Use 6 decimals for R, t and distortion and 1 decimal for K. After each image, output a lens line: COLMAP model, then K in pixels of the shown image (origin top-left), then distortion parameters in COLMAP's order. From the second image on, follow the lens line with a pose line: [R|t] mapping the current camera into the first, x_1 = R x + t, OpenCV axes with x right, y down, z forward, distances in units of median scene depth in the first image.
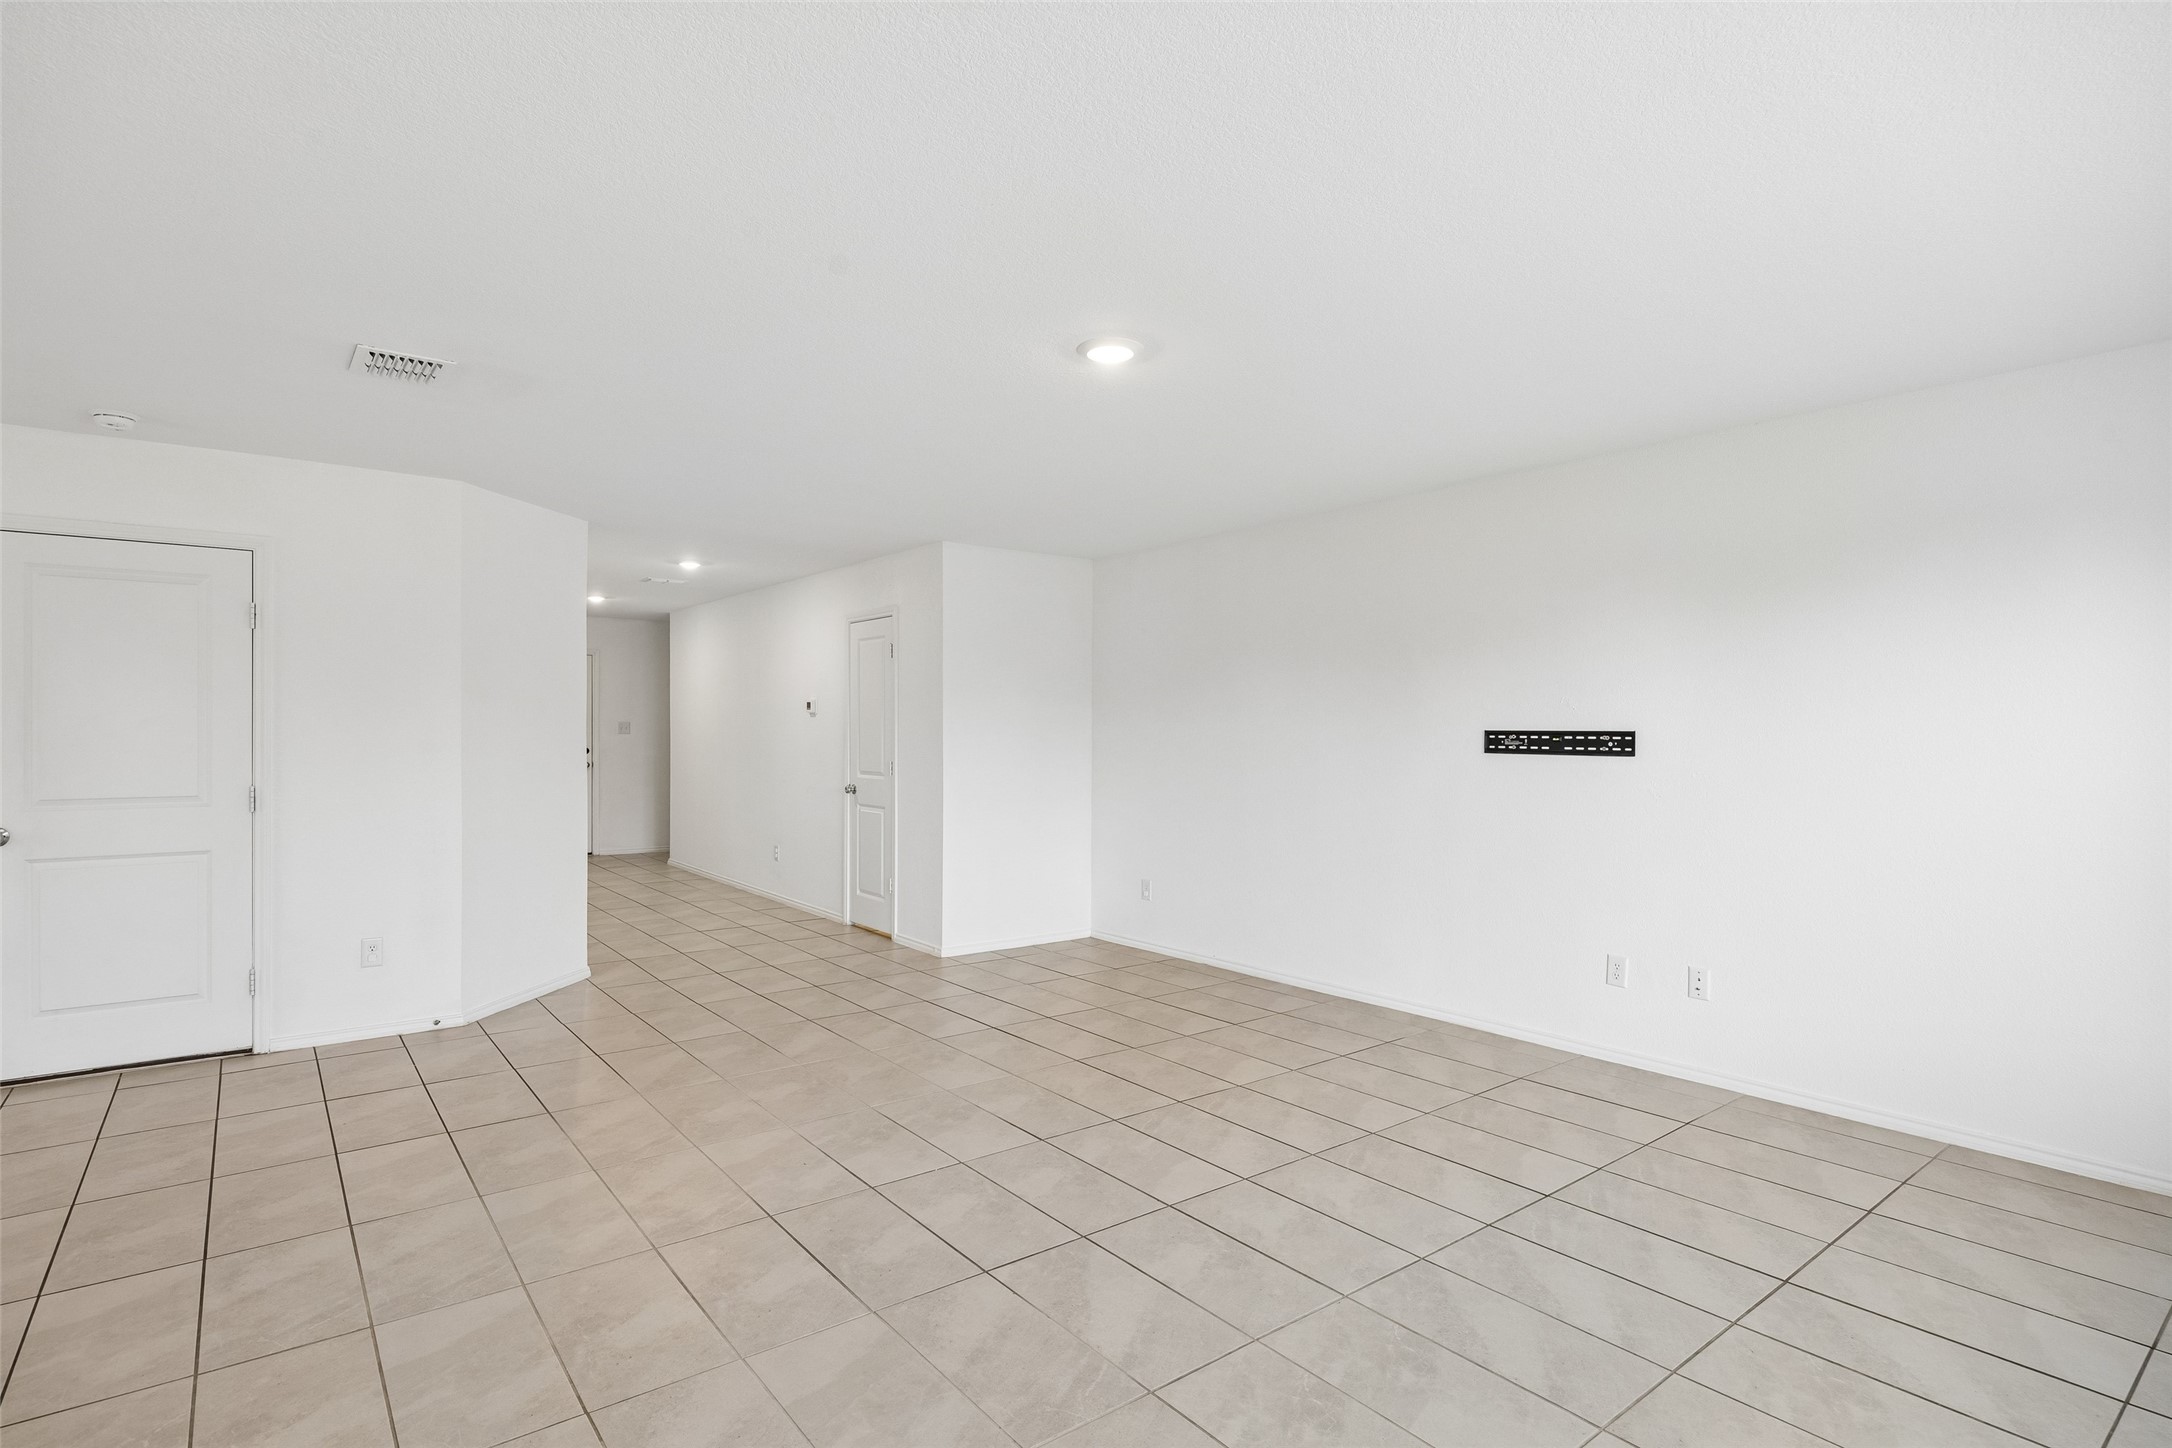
lens RADIAL K [[1075.0, 0, 1050.3], [0, 1075.0, 698.3], [0, 0, 1]] dist [-0.013118, 0.000024]
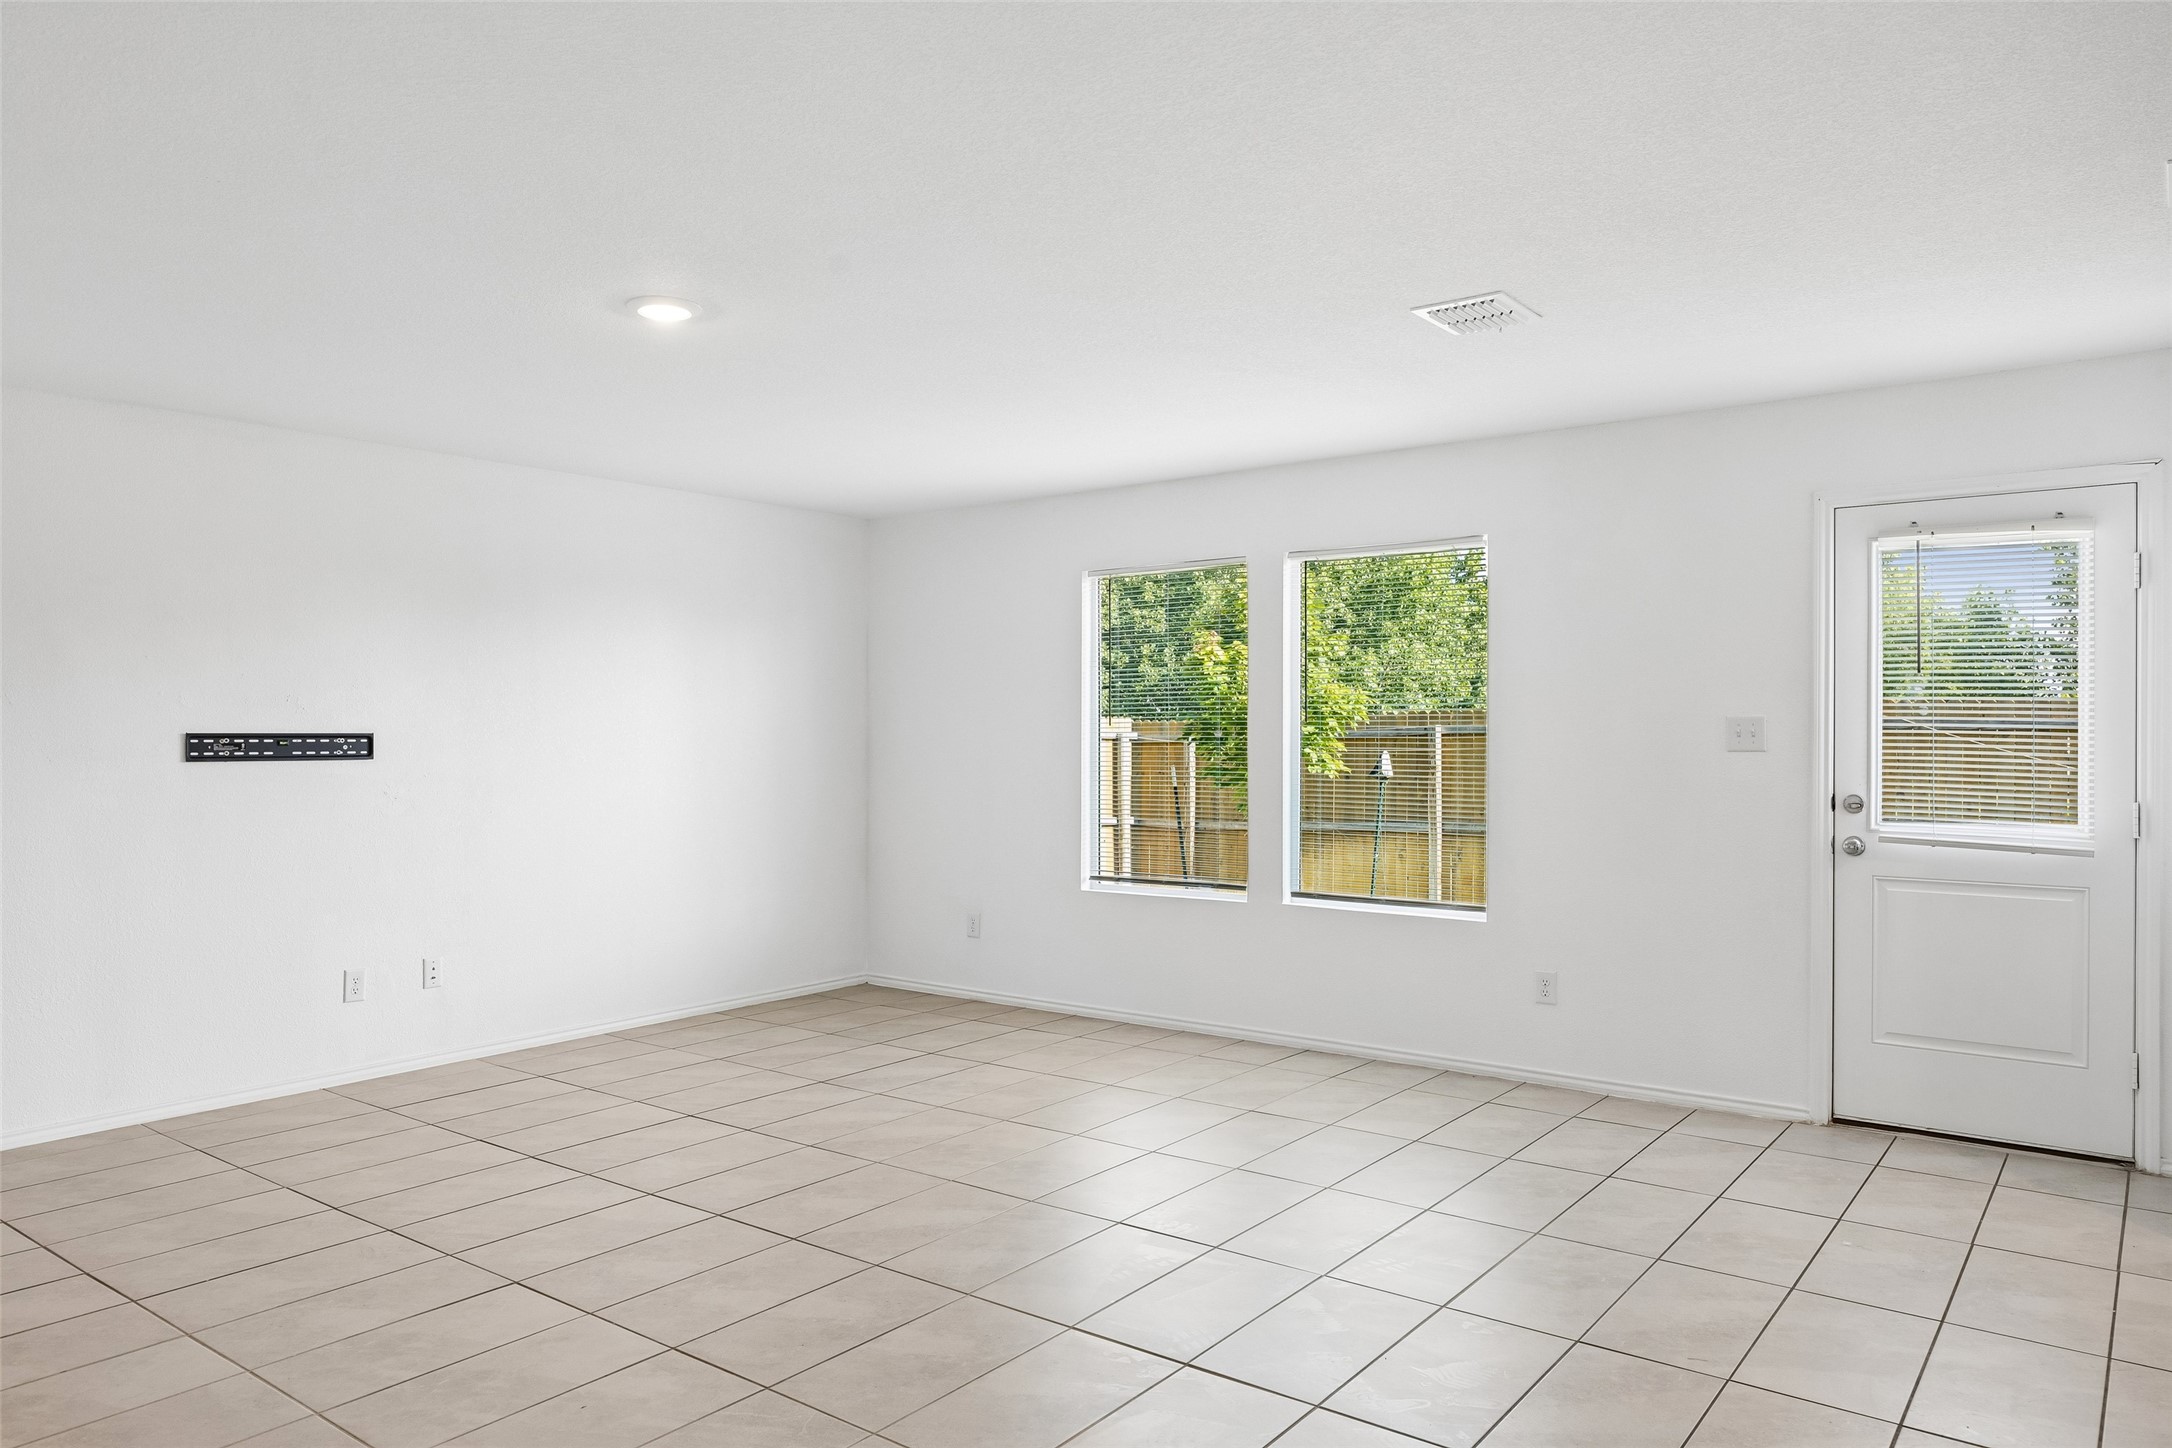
lens RADIAL K [[1434.2, 0, 1081.9], [0, 1434.2, 729.1], [0, 0, 1]] dist [-0.001899, -0.000024]
pose [[-0.268856, -0.000835, 0.963180, -0.844845], [-0.026758, 0.999620, -0.006602, 0.017820], [-0.962809, -0.027548, -0.268777, 0.707021]]
